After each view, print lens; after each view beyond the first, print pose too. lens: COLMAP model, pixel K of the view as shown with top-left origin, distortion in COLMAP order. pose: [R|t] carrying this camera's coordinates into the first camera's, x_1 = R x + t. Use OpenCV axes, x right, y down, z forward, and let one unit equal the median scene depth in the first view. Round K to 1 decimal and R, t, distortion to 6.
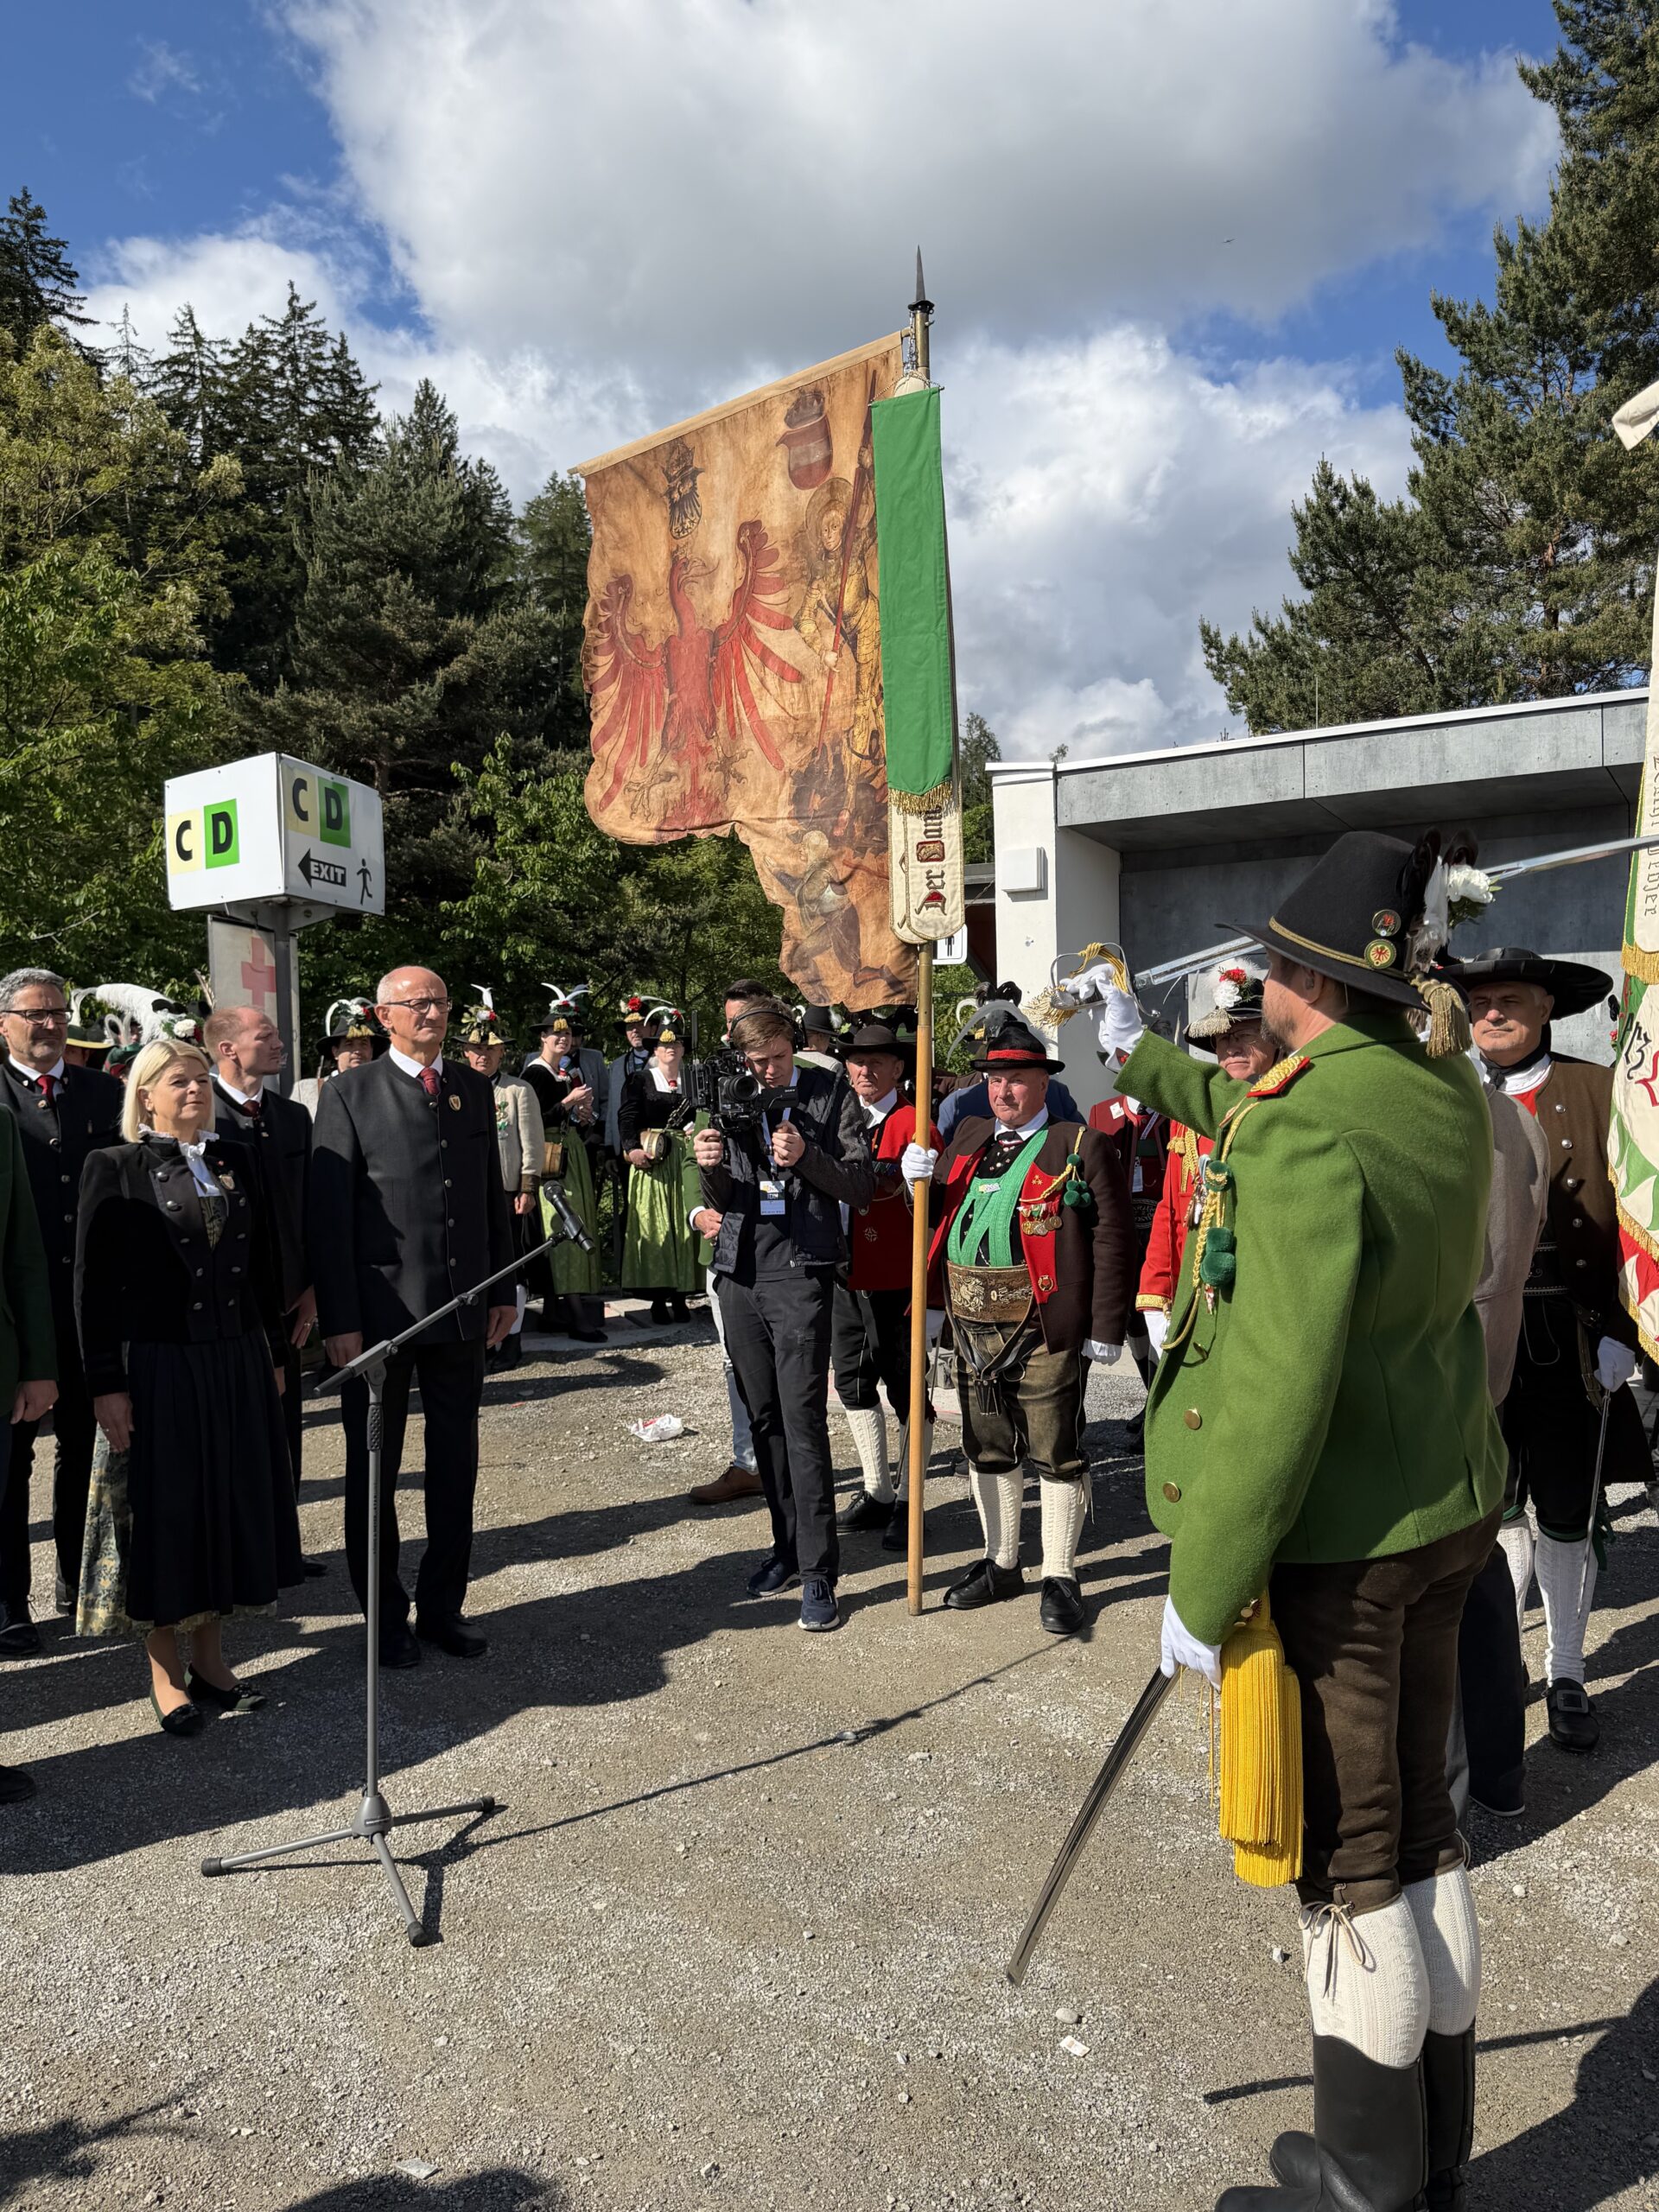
lens RADIAL K [[1659.1, 0, 832.2], [0, 1659.1, 1088.5], [0, 0, 1]] dist [0.019398, -0.012433]
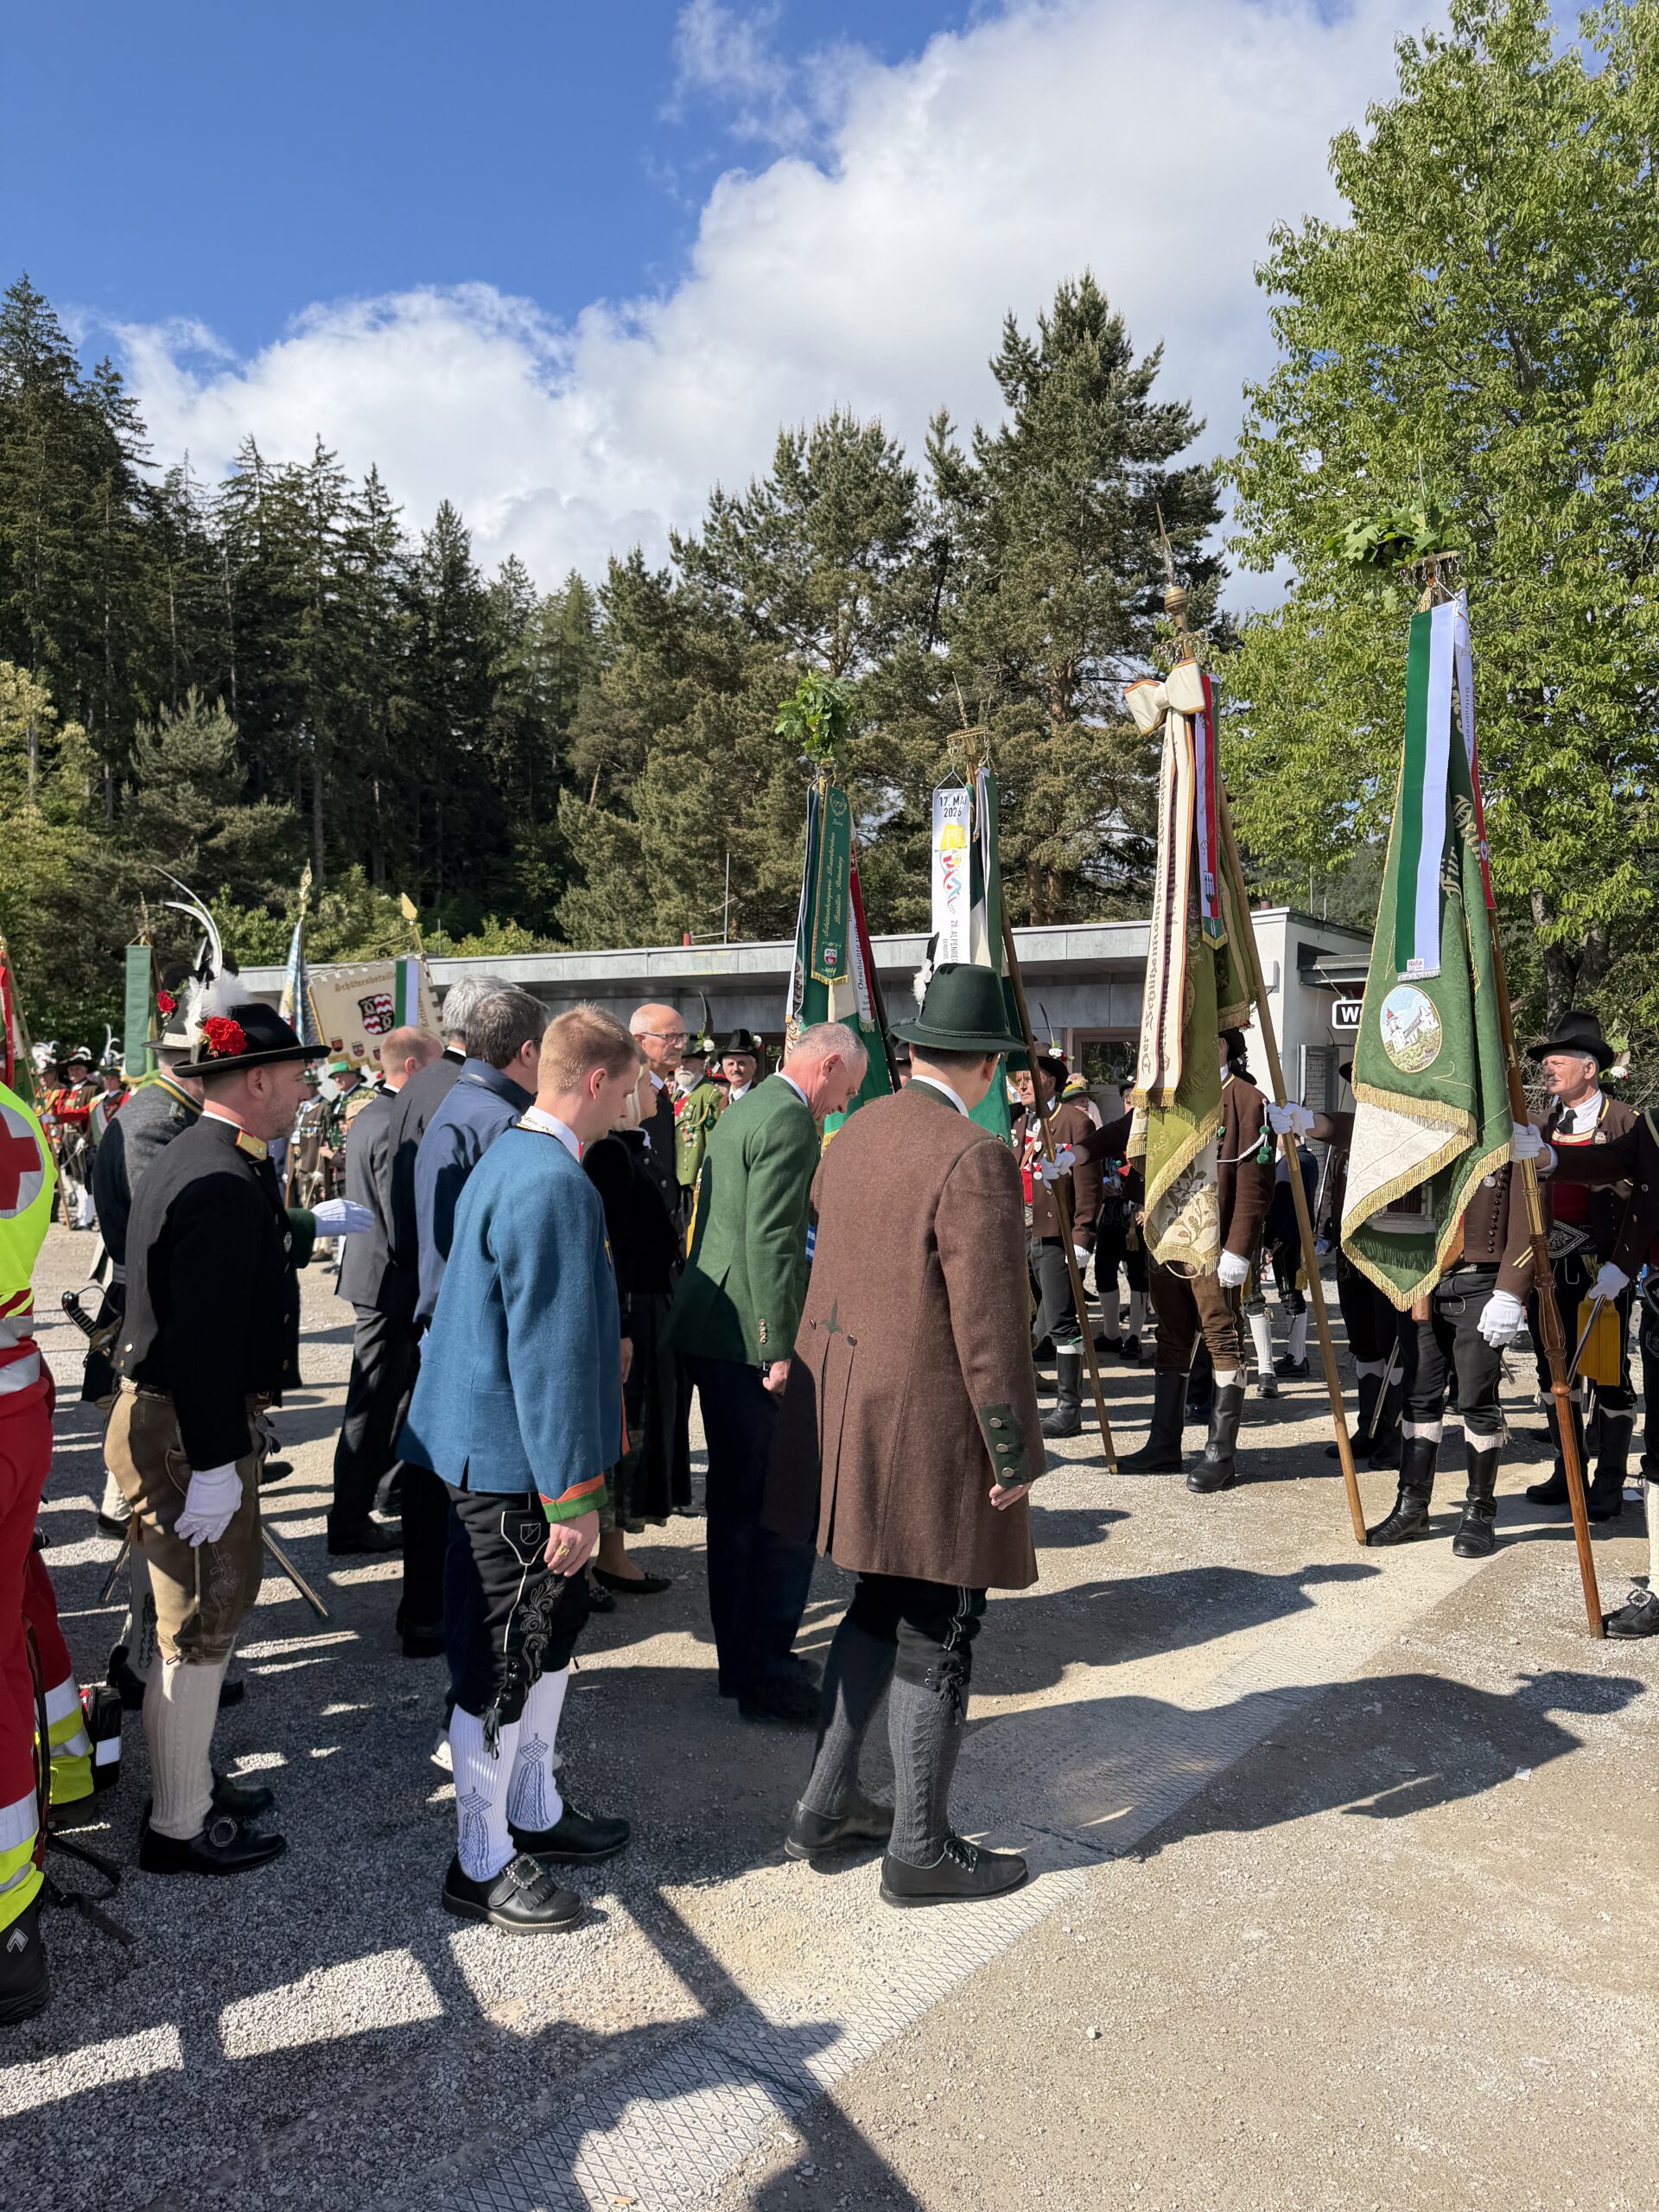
lens RADIAL K [[1538.3, 0, 839.4], [0, 1538.3, 1094.2], [0, 0, 1]] dist [0.010447, -0.017207]
pose [[0.999339, 0.028535, -0.022526, 0.097746], [-0.028732, 0.999552, -0.008439, -0.000202], [0.022276, 0.009081, 0.999711, -0.119581]]
